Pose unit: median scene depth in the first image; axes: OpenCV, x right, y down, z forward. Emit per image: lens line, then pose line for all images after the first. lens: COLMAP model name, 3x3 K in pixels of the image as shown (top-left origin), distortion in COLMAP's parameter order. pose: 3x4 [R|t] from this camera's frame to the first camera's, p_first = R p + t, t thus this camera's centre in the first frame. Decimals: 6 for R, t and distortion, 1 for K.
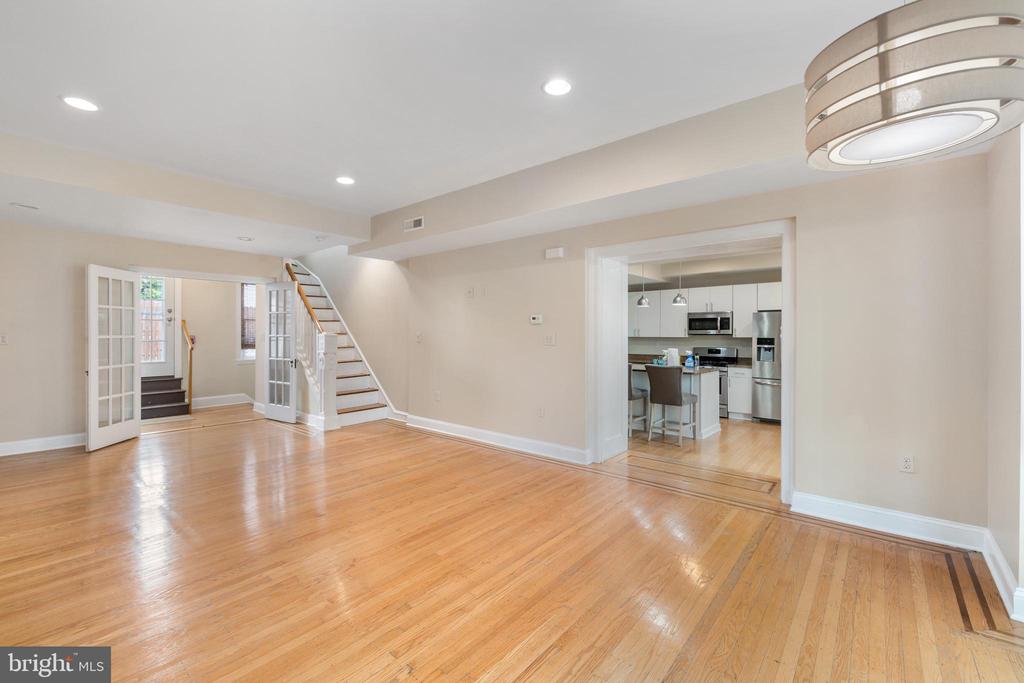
lens RADIAL K [[439.0, 0, 502.9], [0, 439.0, 334.2], [0, 0, 1]] dist [0.003541, 0.000821]
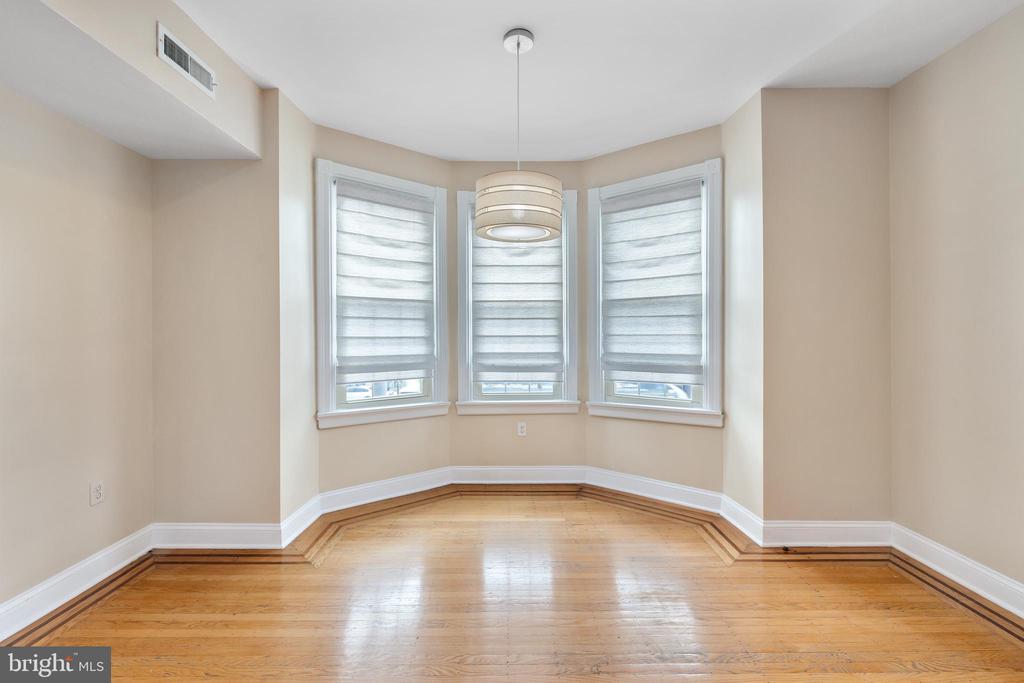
lens RADIAL K [[439.0, 0, 511.5], [0, 439.0, 336.5], [0, 0, 1]] dist [0.003541, 0.000821]
pose [[-0.651461, -0.000742, 0.758682, -0.109981], [0.004125, 0.999981, 0.004520, 0.001216], [-0.758671, 0.006074, -0.651445, 0.499071]]
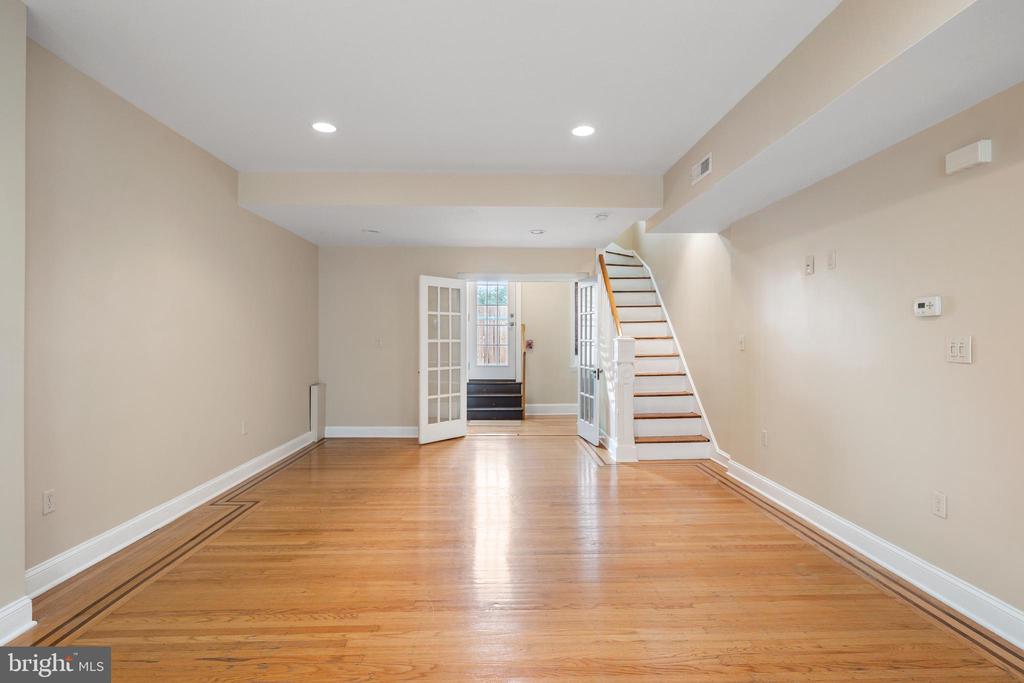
lens RADIAL K [[518.7, 0, 513.2], [0, 518.7, 336.5], [0, 0, 1]] dist [-0.000548, -0.001150]
pose [[0.675751, -0.002488, -0.737126, 0.161508], [-0.000920, 0.999991, -0.004219, 0.000291], [0.737129, 0.003530, 0.675742, 0.255409]]
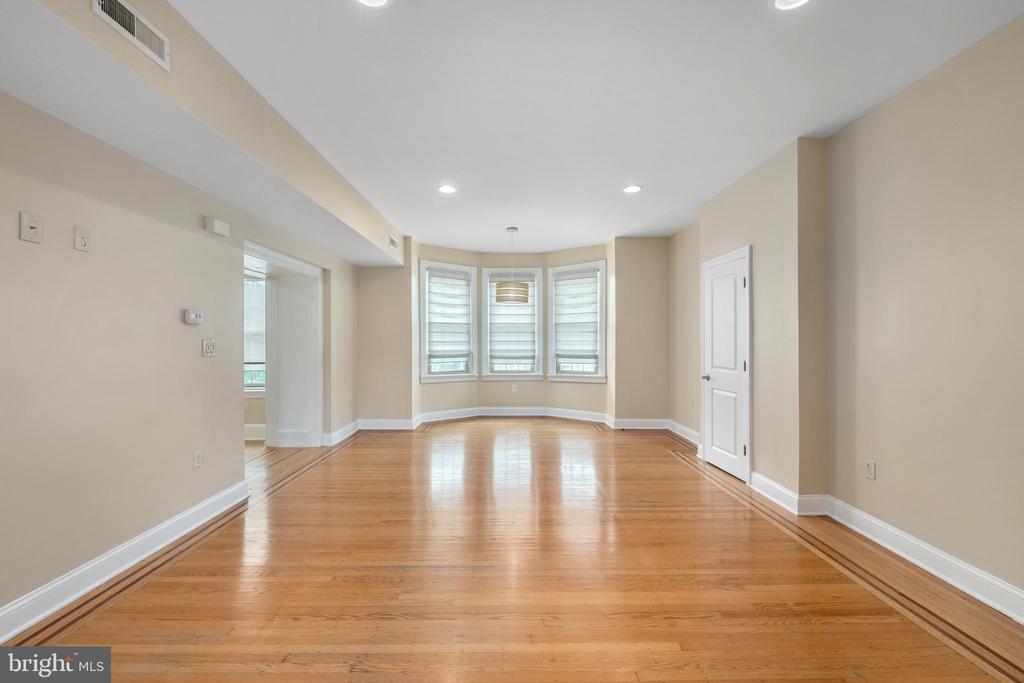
lens RADIAL K [[439.0, 0, 509.2], [0, 439.0, 341.8], [0, 0, 1]] dist [0.003541, 0.000821]
pose [[-0.648351, -0.001331, 0.761340, -0.616550], [0.003178, 0.999985, 0.004455, 0.000069], [-0.761335, 0.005308, -0.648337, 0.927587]]
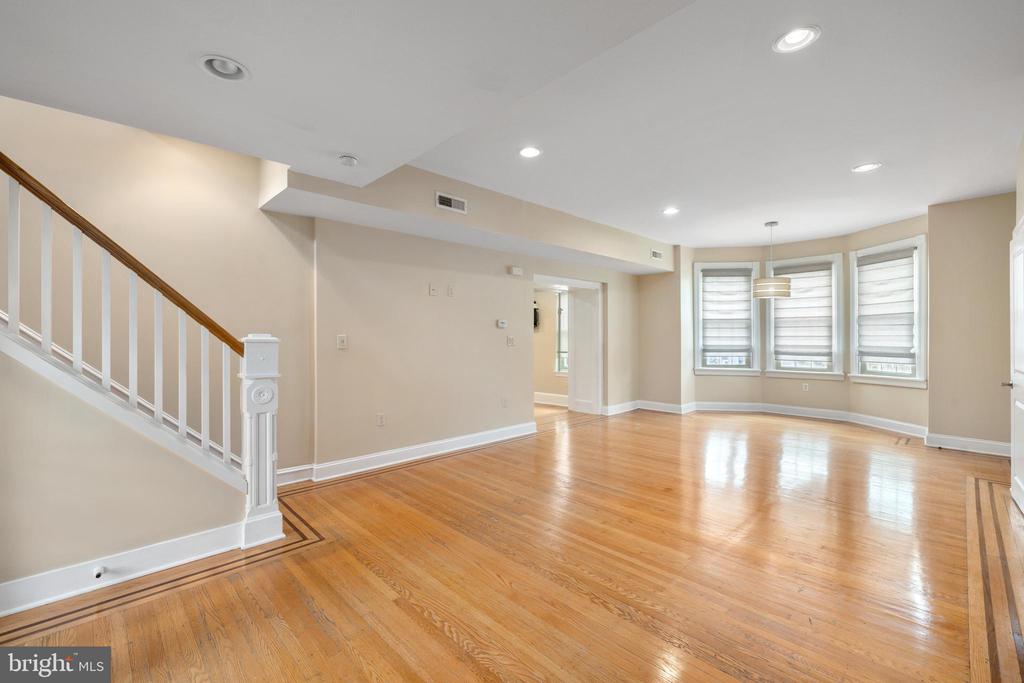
lens RADIAL K [[439.0, 0, 506.7], [0, 439.0, 337.9], [0, 0, 1]] dist [0.003541, 0.000821]
pose [[0.109213, -0.004546, 0.994008, -0.935626], [0.006326, 0.999972, 0.003878, -0.001308], [-0.993998, 0.005865, 0.109239, 0.749820]]
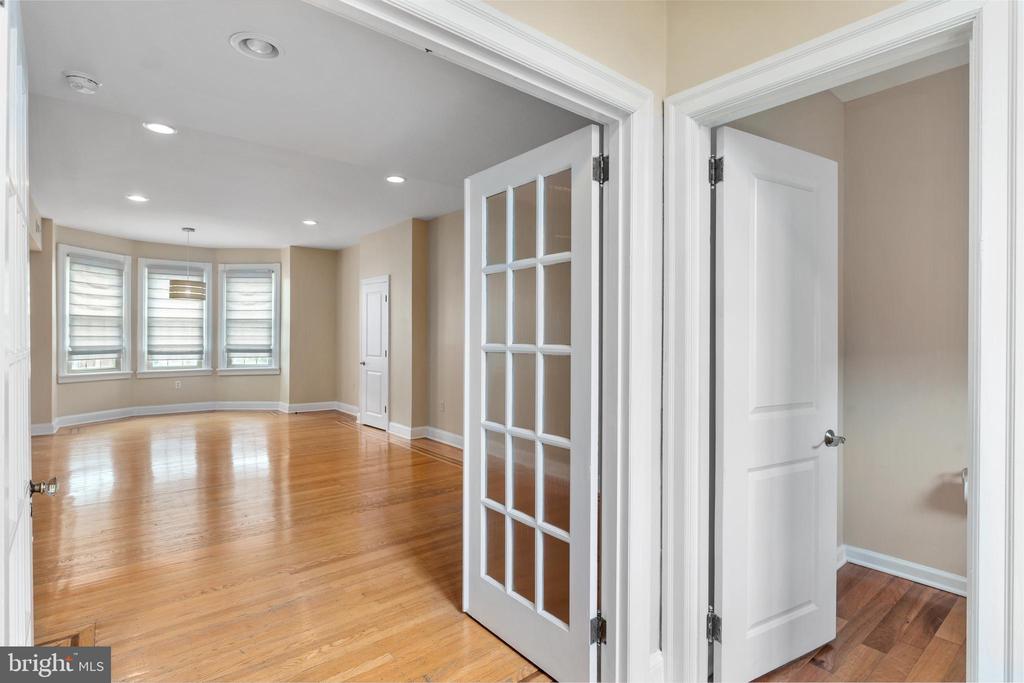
lens RADIAL K [[518.7, 0, 513.9], [0, 518.7, 333.3], [0, 0, 1]] dist [-0.000548, -0.001150]
pose [[-0.982648, -0.003673, 0.185442, -0.869275], [-0.004072, 0.999990, -0.001771, -0.005570], [-0.185434, -0.002495, -0.982654, 1.372605]]
